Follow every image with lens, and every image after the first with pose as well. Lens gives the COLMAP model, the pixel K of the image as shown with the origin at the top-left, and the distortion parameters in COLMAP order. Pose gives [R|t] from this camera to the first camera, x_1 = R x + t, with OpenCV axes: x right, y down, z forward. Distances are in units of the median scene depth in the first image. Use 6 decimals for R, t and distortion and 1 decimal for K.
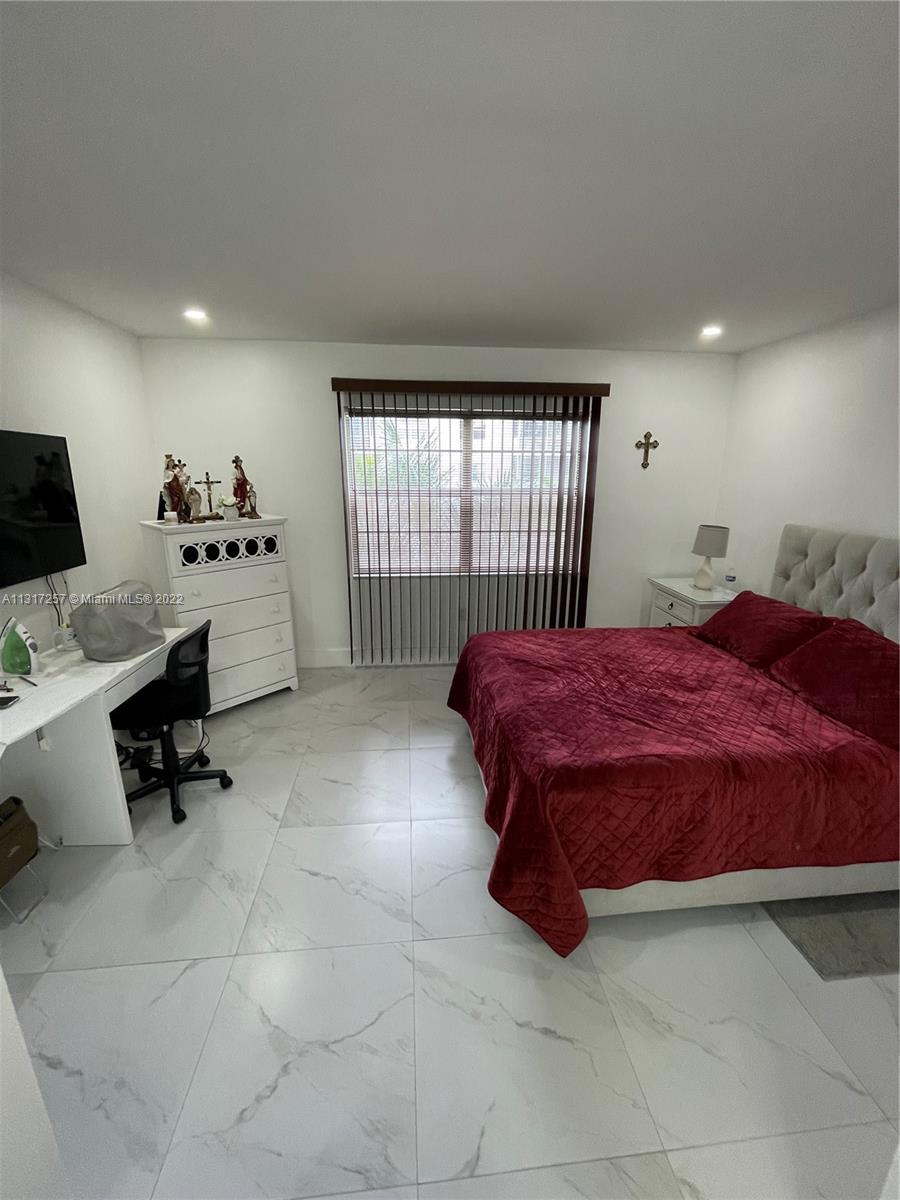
lens RADIAL K [[483.2, 0, 449.8], [0, 483.2, 596.7], [0, 0, 1]] dist [-0.001235, 0.001176]
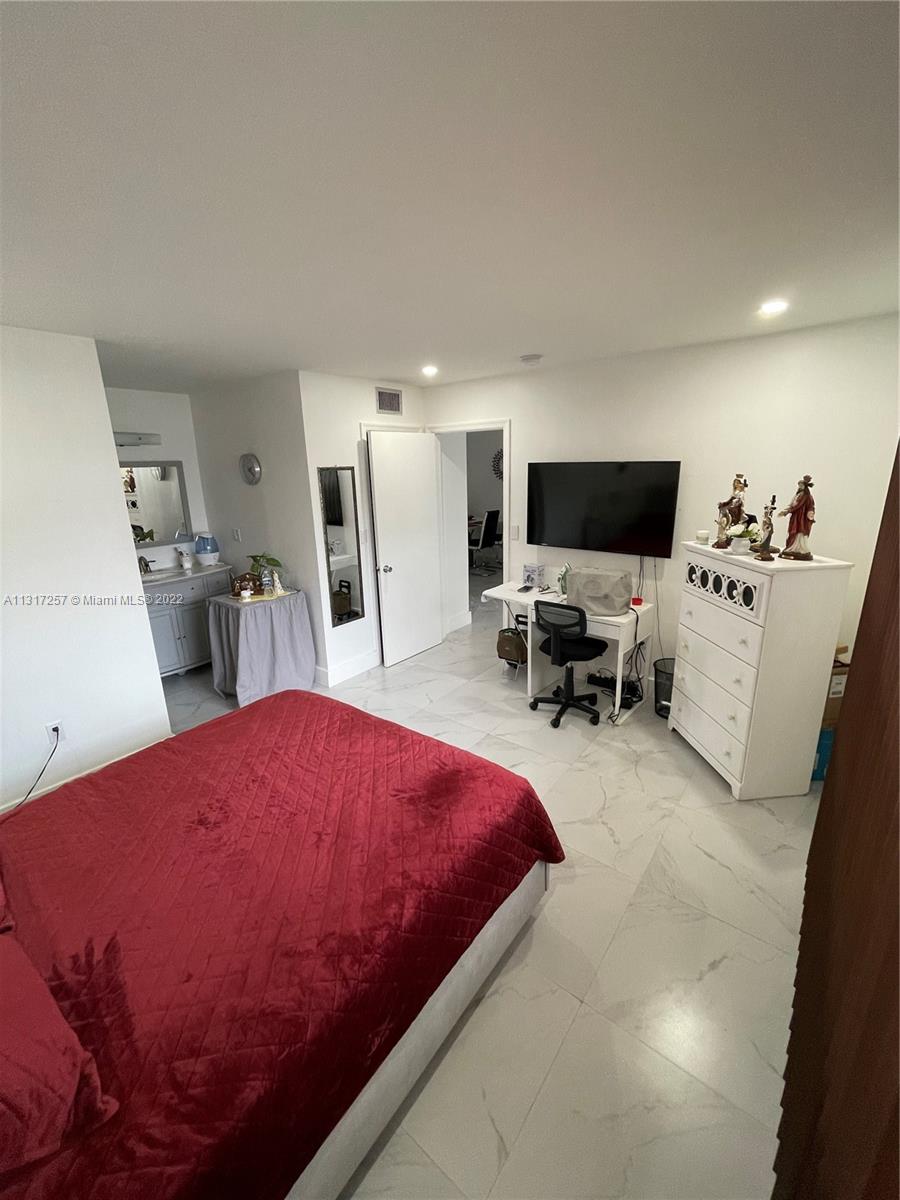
lens RADIAL K [[483.2, 0, 456.0], [0, 483.2, 599.1], [0, 0, 1]] dist [-0.001235, 0.001176]
pose [[-0.685447, 0.214431, -0.695831, 0.478294], [-0.153988, 0.891345, 0.426371, -0.371355], [0.711653, 0.399405, -0.577950, 1.182519]]
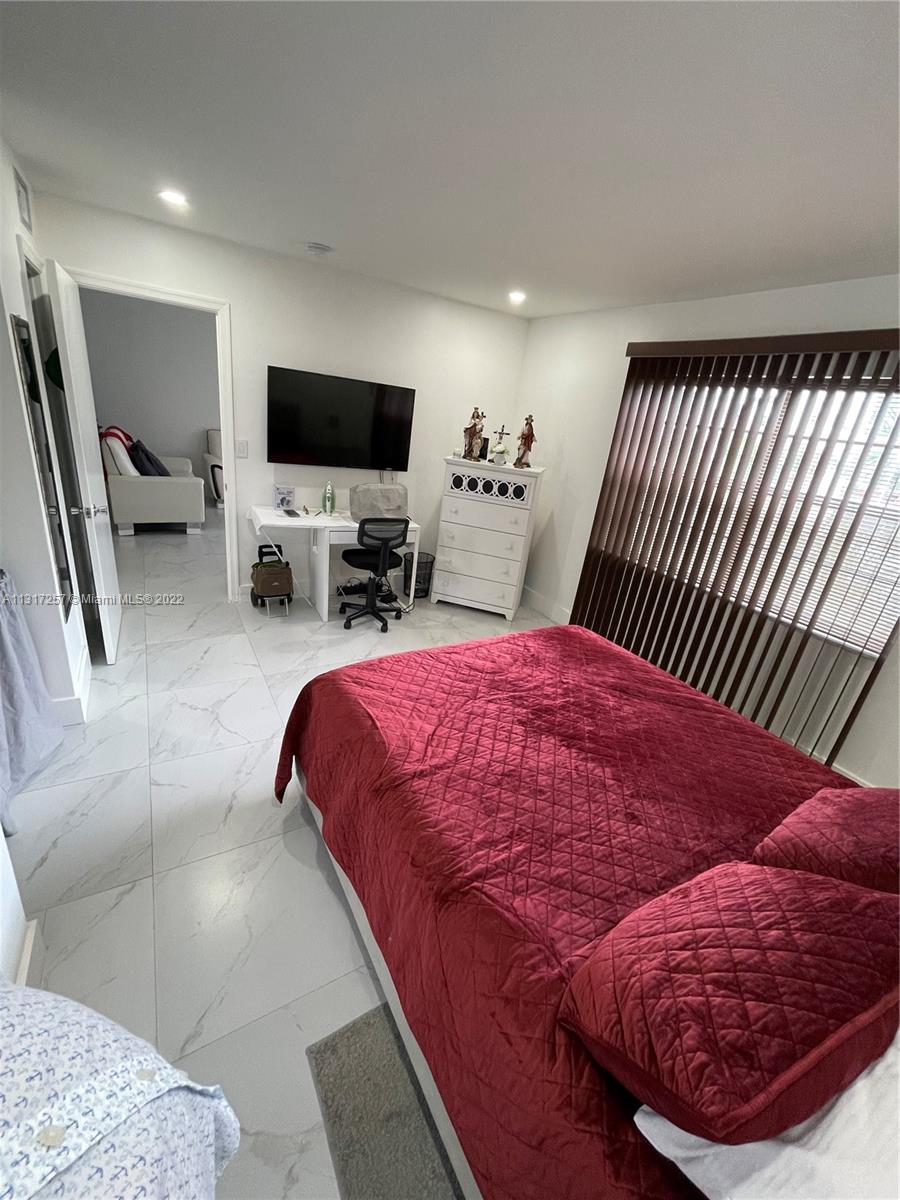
lens RADIAL K [[483.2, 0, 455.2], [0, 483.2, 601.6], [0, 0, 1]] dist [-0.001235, 0.001176]
pose [[0.416039, 0.387866, -0.822479, 0.671155], [-0.340249, 0.905170, 0.254751, -0.119498], [0.843292, 0.173861, 0.508557, 0.340809]]
